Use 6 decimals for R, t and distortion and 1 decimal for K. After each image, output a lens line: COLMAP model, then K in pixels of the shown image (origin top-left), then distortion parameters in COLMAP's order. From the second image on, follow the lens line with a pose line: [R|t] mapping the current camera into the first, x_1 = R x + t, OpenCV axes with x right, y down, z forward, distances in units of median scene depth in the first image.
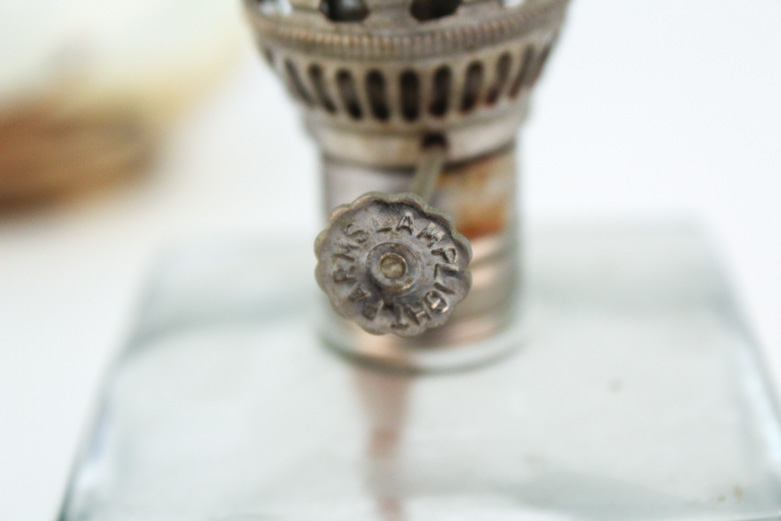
lens RADIAL K [[2008.8, 0, 390.5], [0, 2008.8, 260.5], [0, 0, 1]] dist [-0.056192, -0.302678]
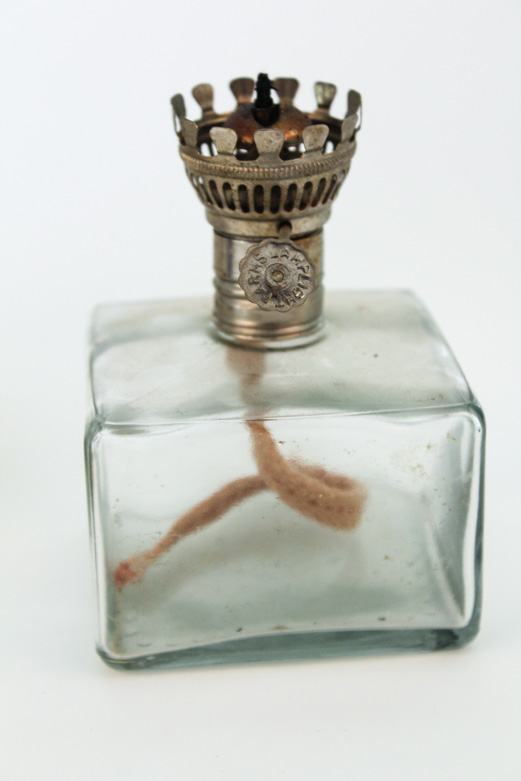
lens RADIAL K [[2008.8, 0, 260.5], [0, 2008.8, 390.5], [0, 0, 1]] dist [-0.056192, -0.302678]
pose [[0.994196, -0.000593, 0.107581, -0.222690], [0.005800, 0.998826, -0.048092, 0.205575], [-0.107427, 0.048437, 0.993032, -0.970538]]
